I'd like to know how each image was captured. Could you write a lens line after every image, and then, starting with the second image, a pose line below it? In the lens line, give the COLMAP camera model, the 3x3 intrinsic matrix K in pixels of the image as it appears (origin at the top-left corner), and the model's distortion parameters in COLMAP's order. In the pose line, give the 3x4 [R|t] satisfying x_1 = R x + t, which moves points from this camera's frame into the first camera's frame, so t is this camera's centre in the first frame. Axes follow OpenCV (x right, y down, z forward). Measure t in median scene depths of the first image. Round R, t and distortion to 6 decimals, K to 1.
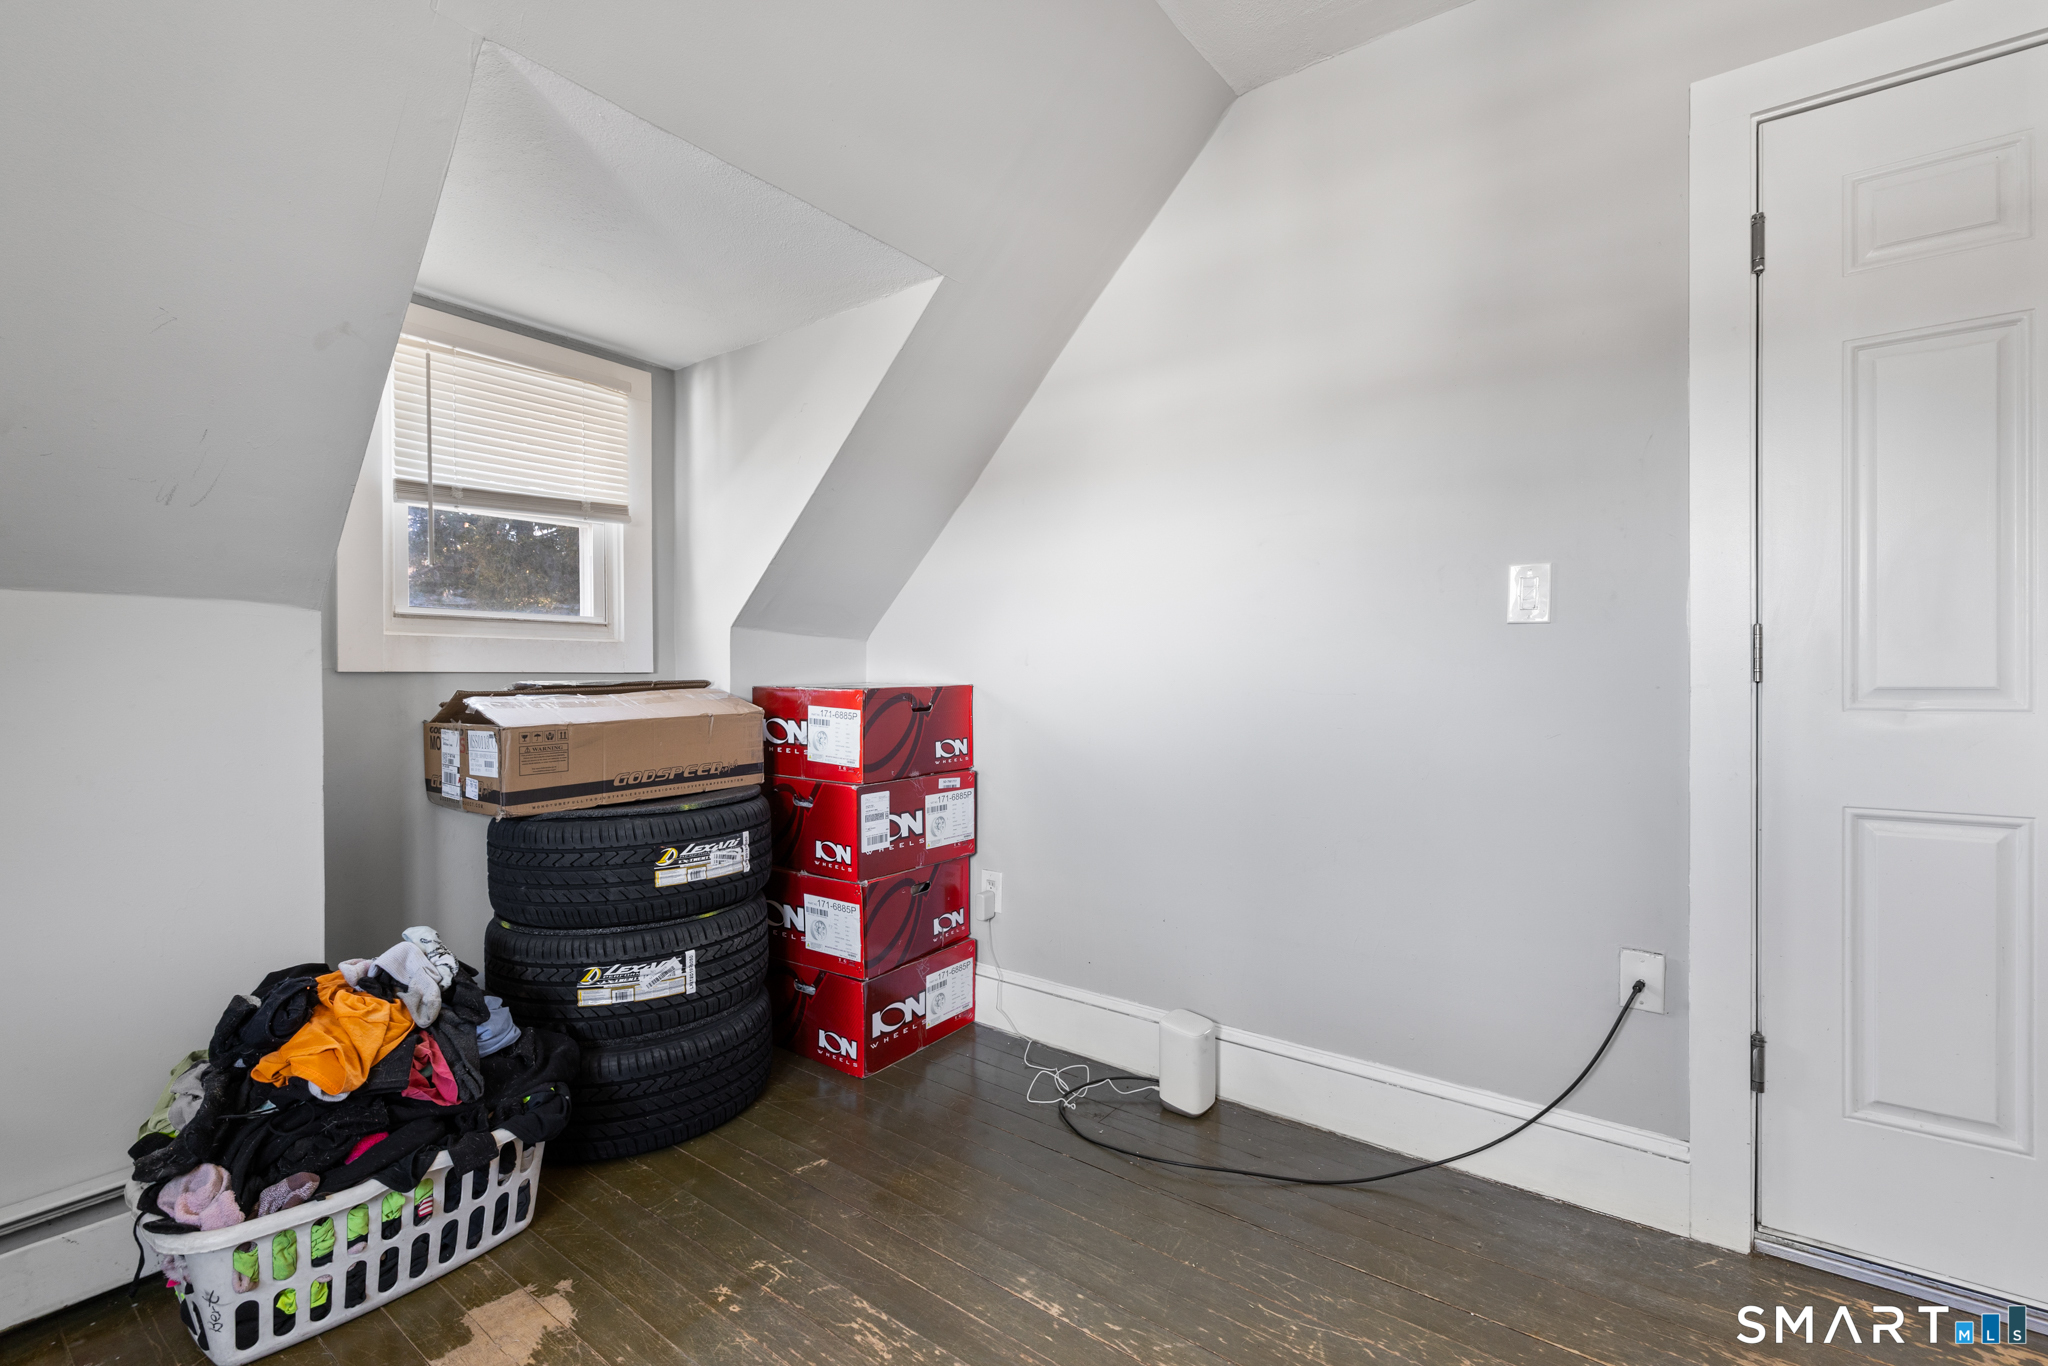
lens RADIAL K [[891.9, 0, 1024.0], [0, 891.9, 683.0], [0, 0, 1]] dist [0.000686, 0.000212]
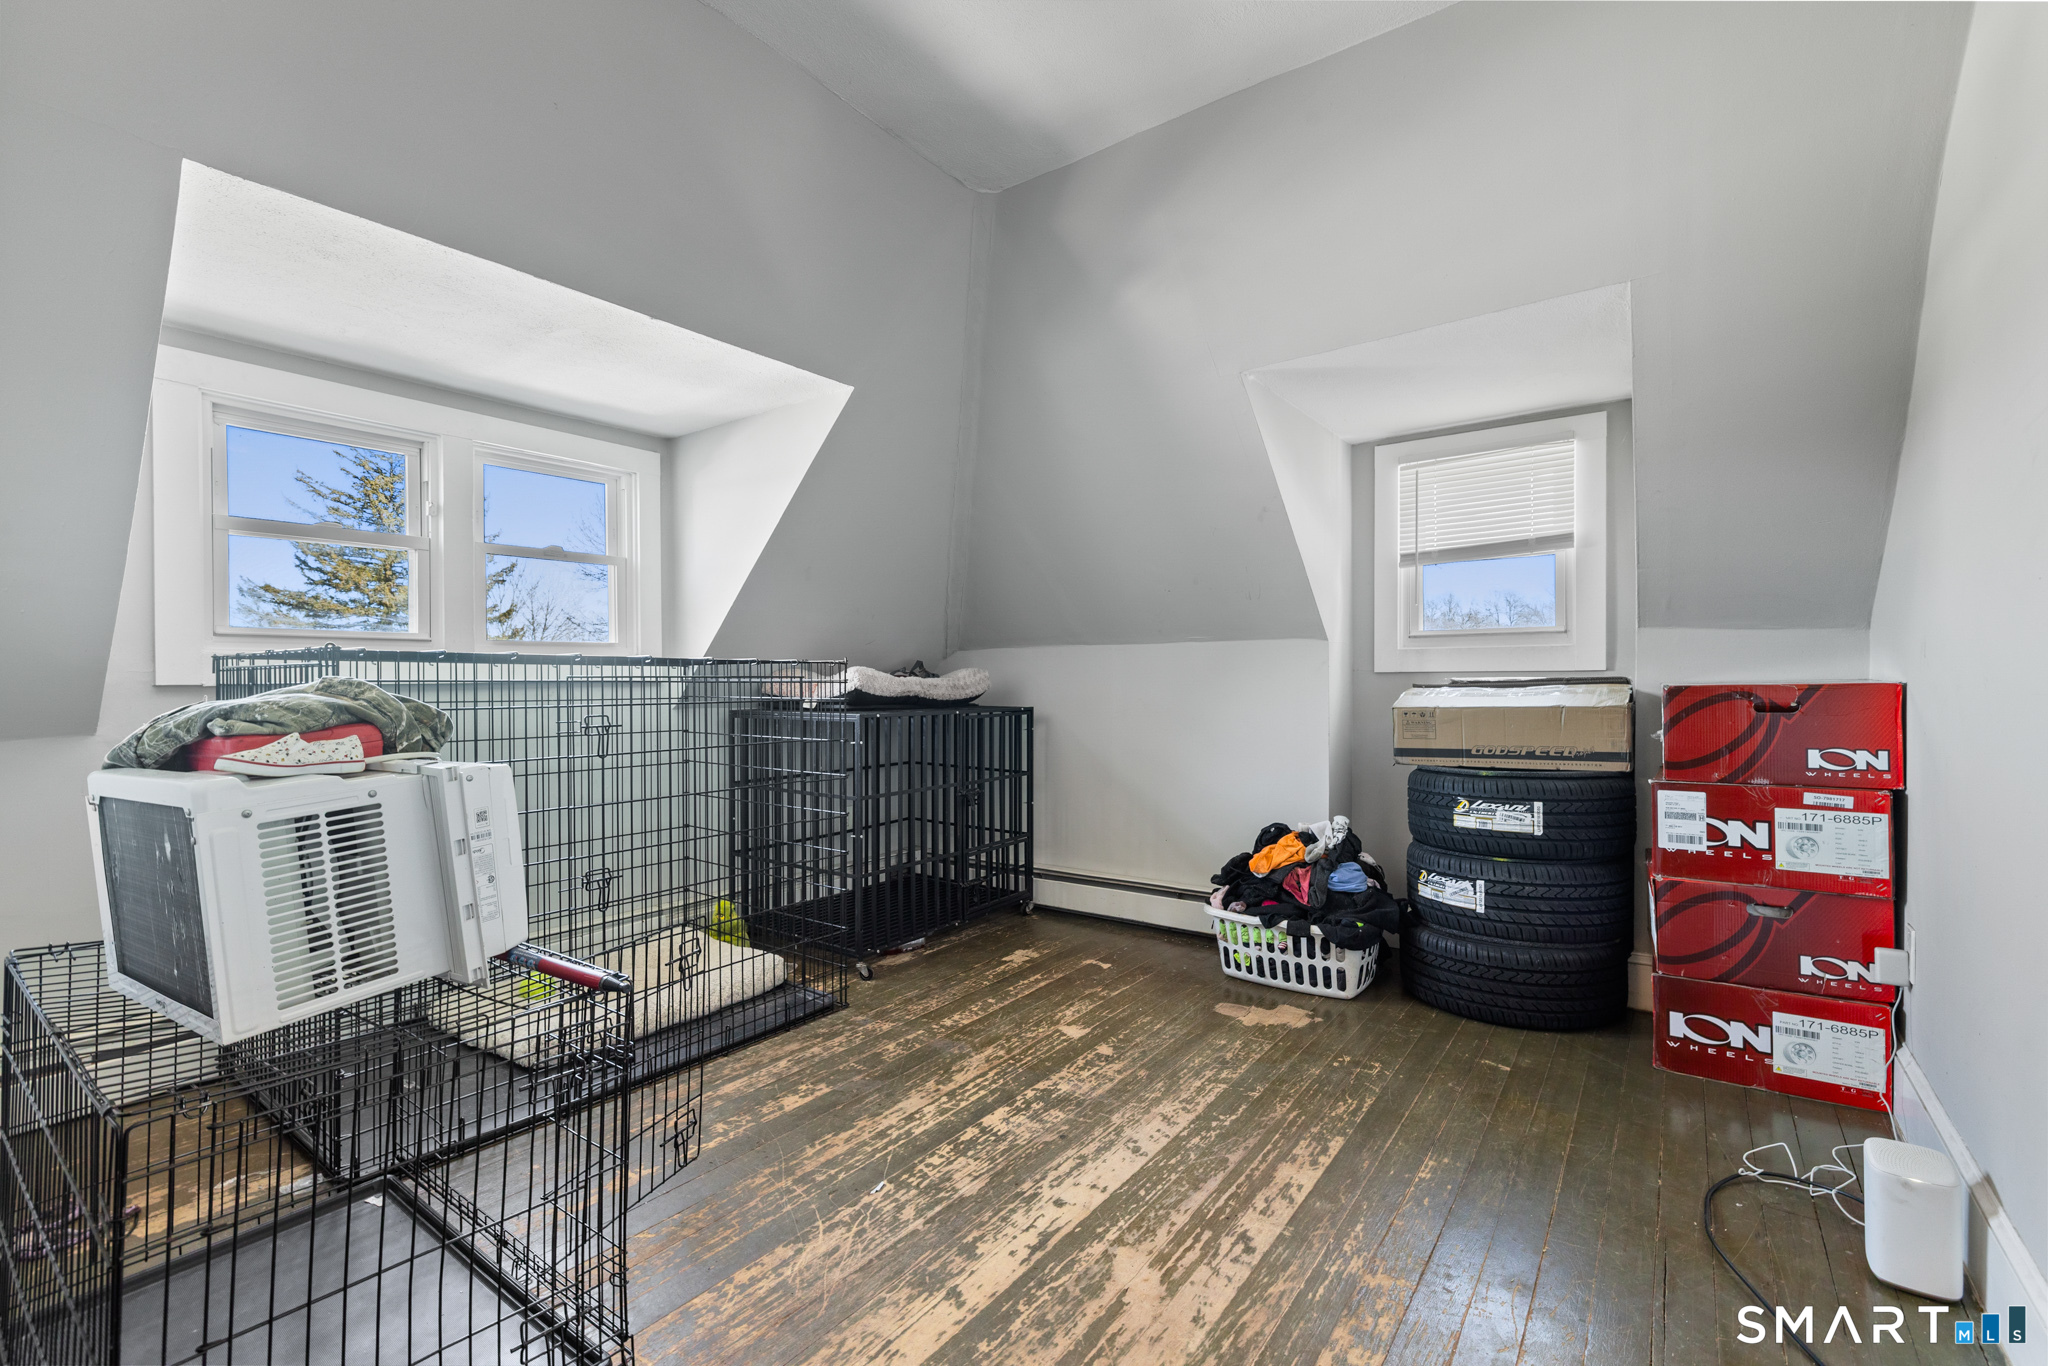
lens RADIAL K [[891.9, 0, 1024.0], [0, 891.9, 683.0], [0, 0, 1]] dist [0.000686, 0.000212]
pose [[-0.002597, 0.004633, -0.999986, 0.929608], [-0.001821, 0.999988, 0.004637, 0.000180], [0.999995, 0.001833, -0.002588, 0.311490]]
